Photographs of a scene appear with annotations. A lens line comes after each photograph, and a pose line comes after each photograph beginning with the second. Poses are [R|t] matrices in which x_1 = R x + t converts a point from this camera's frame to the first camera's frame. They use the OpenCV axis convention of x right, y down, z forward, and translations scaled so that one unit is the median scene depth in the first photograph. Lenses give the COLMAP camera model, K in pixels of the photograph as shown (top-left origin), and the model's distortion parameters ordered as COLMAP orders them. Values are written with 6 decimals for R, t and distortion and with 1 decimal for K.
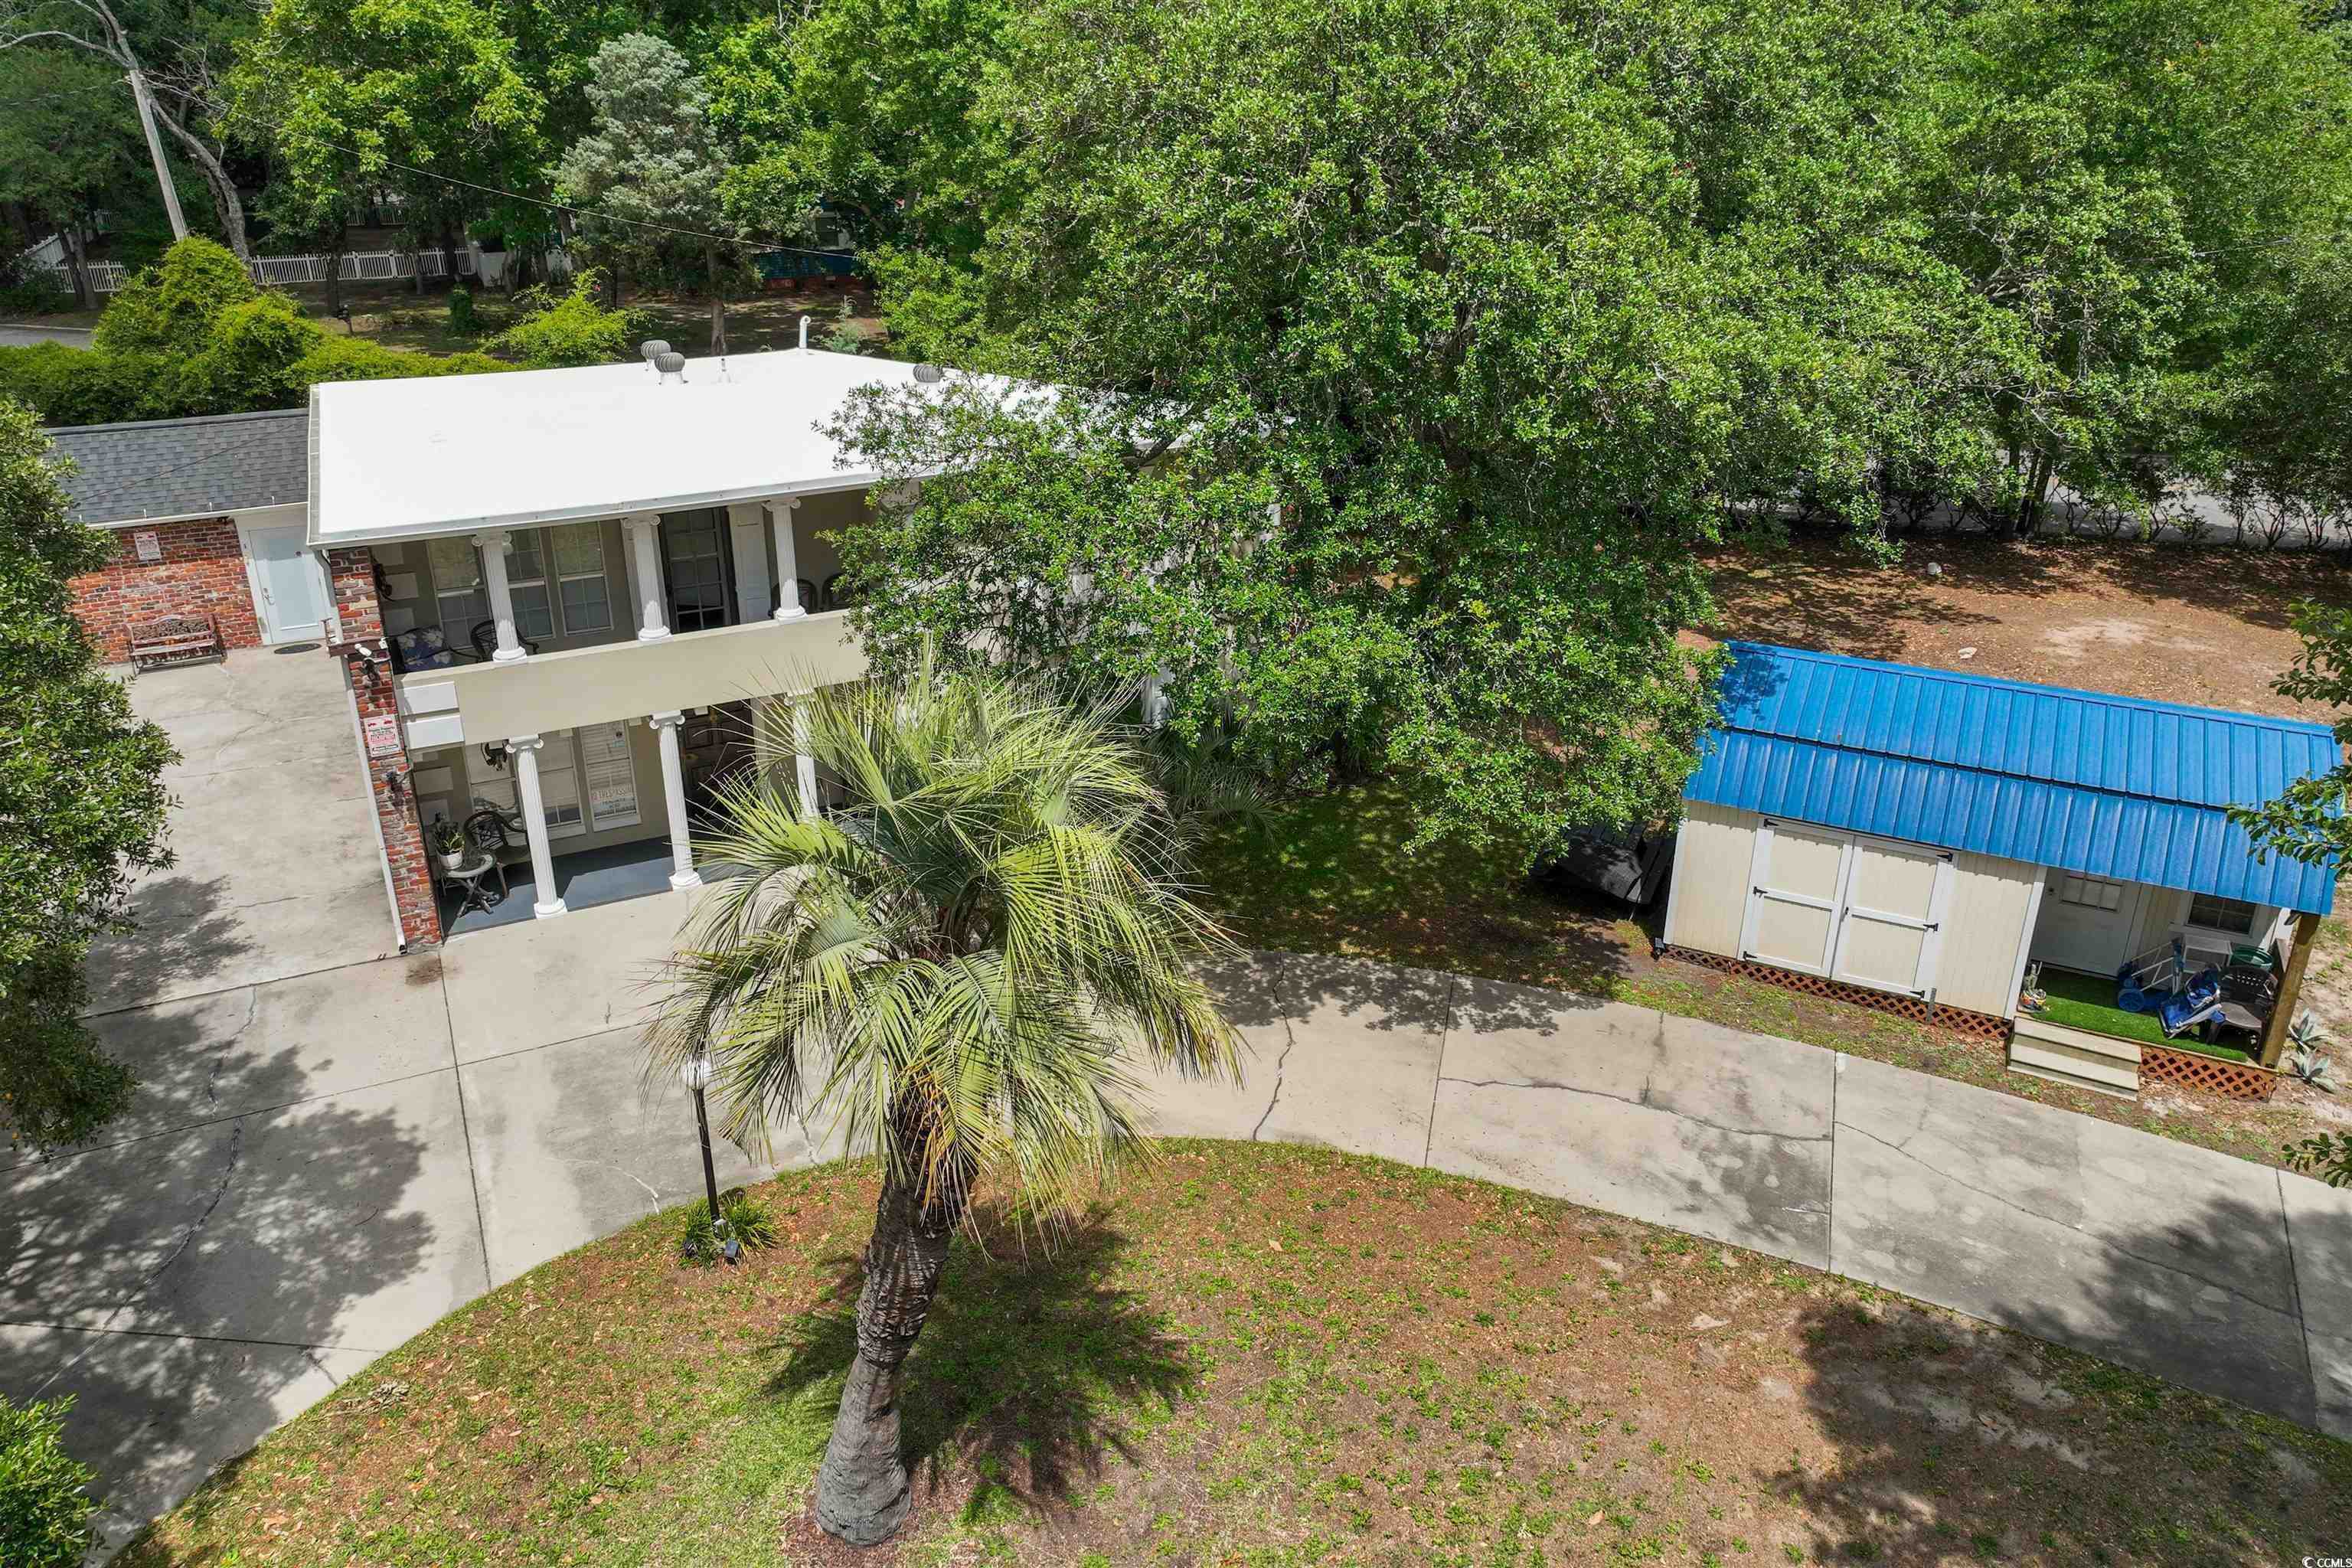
lens RADIAL K [[1629.3, 0, 1176.0], [0, 1629.3, 784.0], [0, 0, 1]] dist [0.002338, 0.004991]
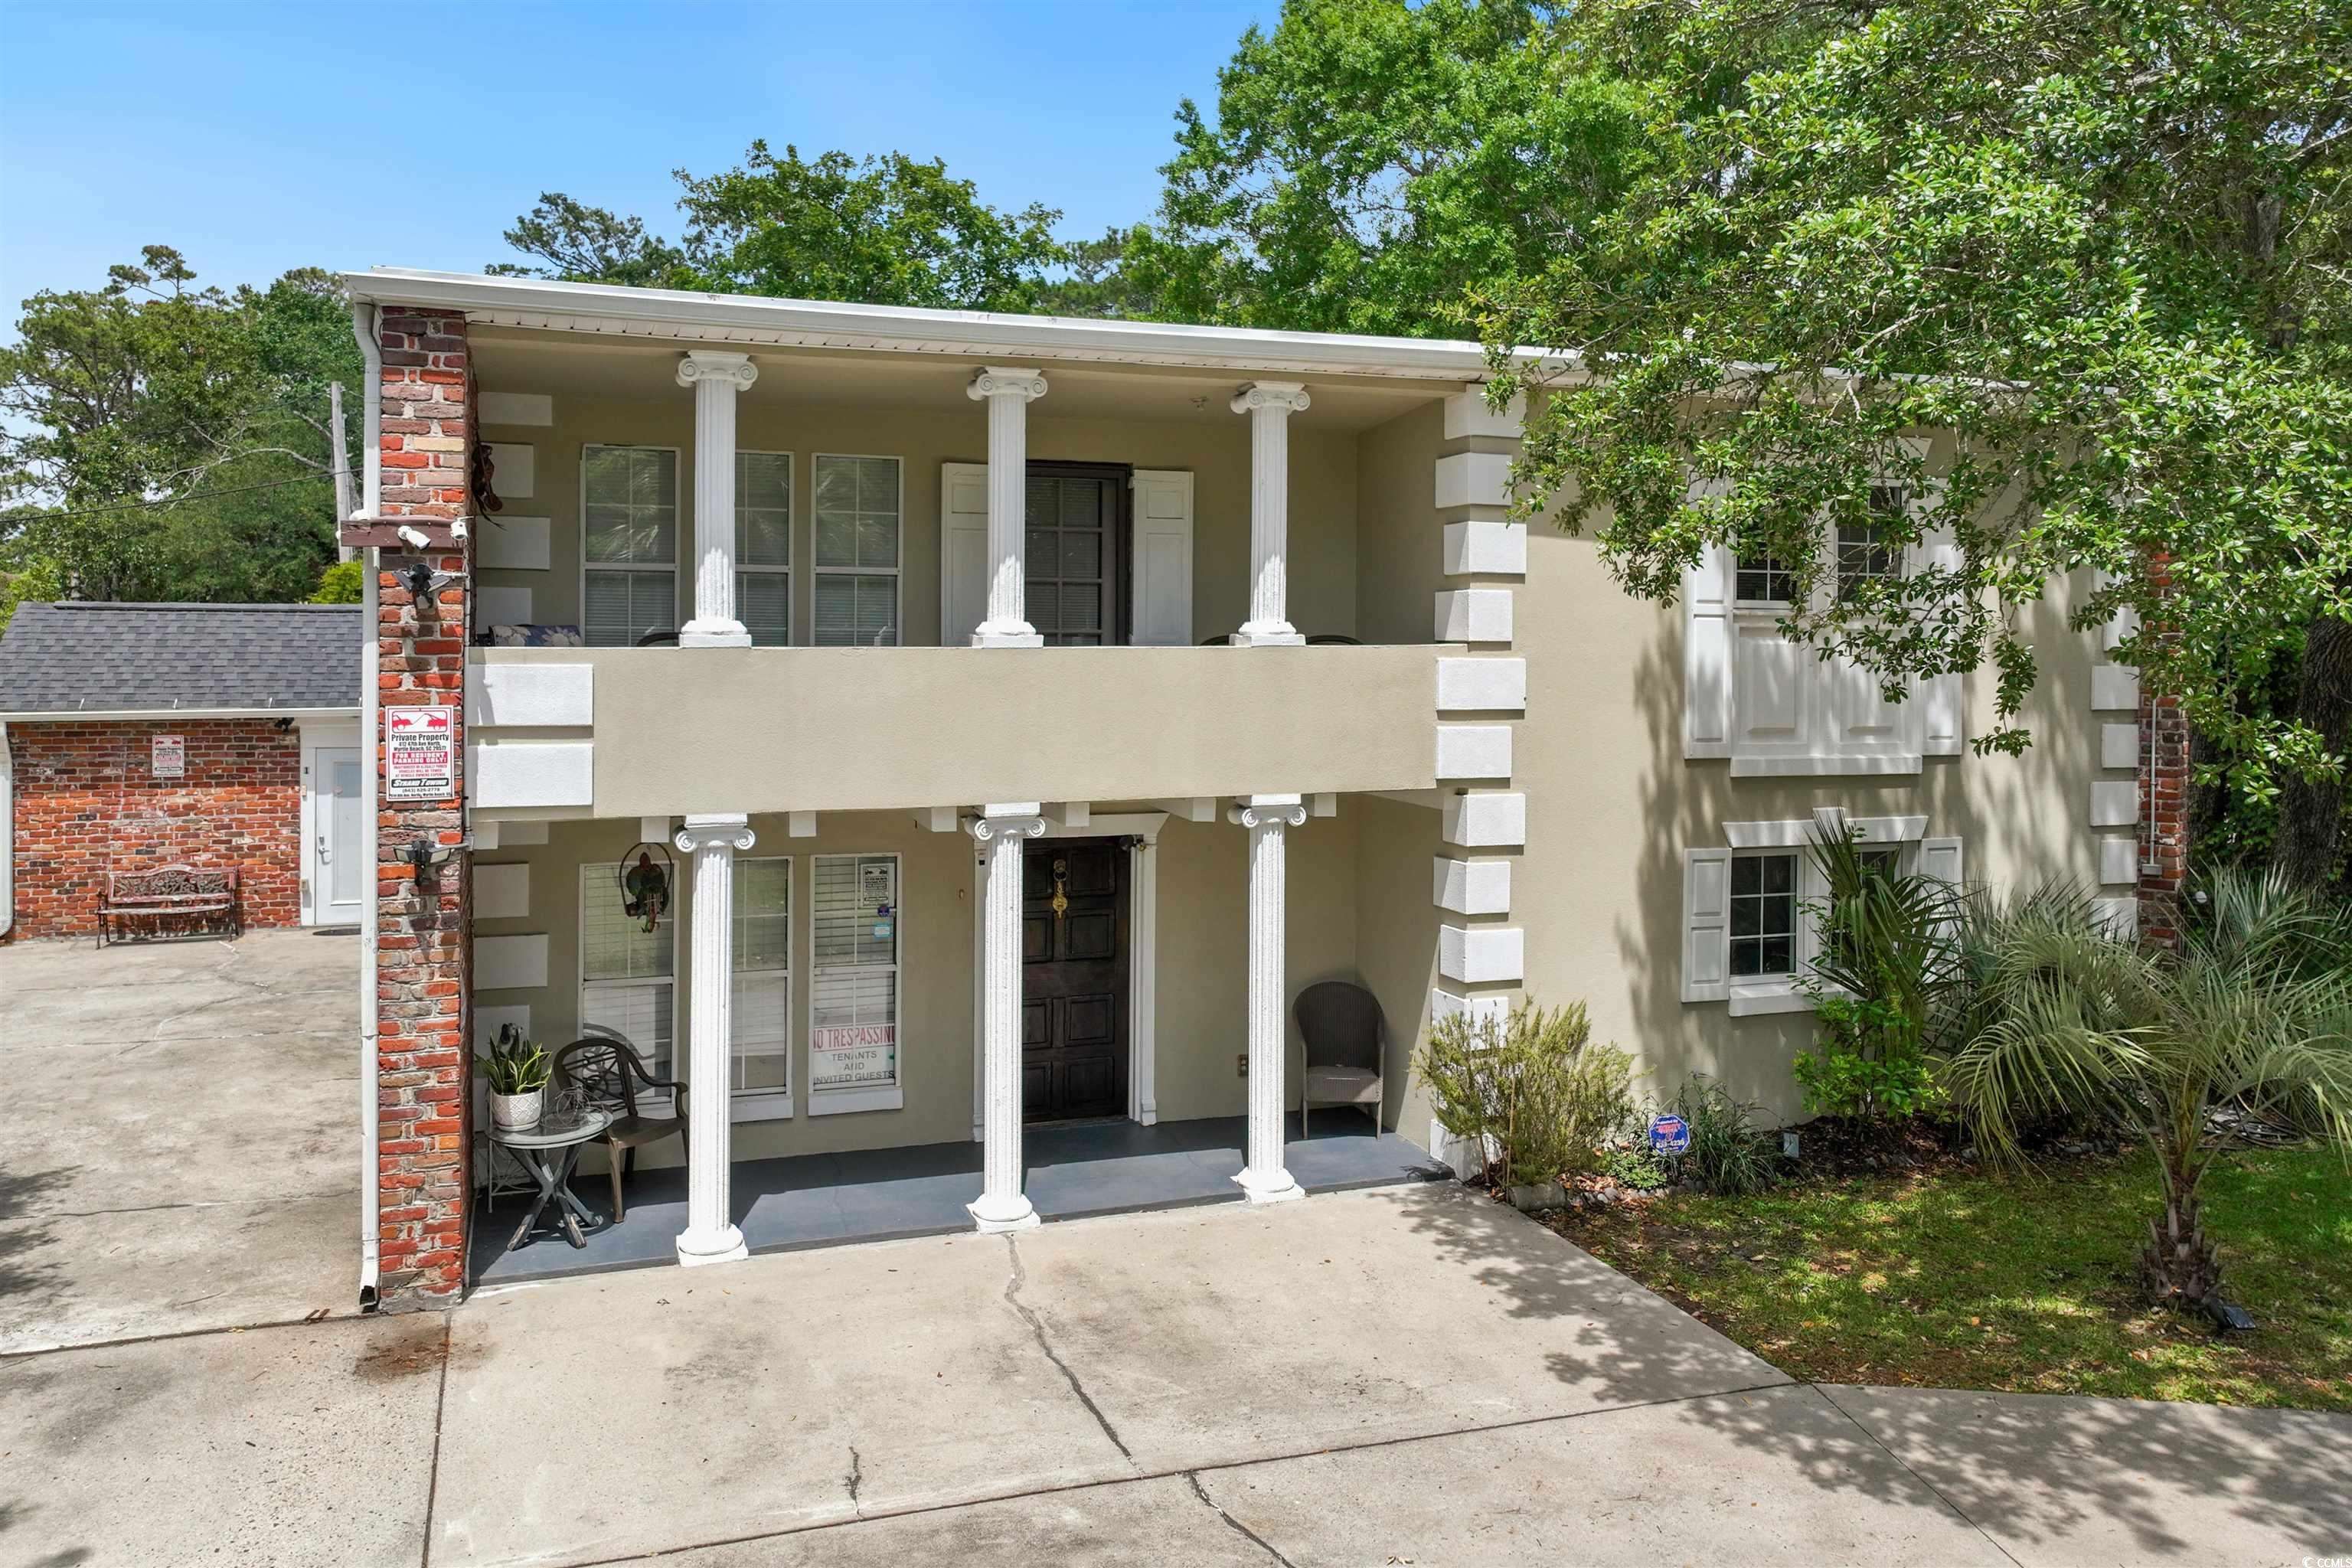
lens RADIAL K [[1610.0, 0, 1046.9], [0, 1610.0, 779.2], [0, 0, 1]] dist [0.000994, 0.000448]
pose [[0.990662, -0.003577, -0.136291, -0.241453], [-0.049859, 0.920907, -0.386580, 0.126664], [0.126894, 0.389765, 0.912130, 0.583517]]
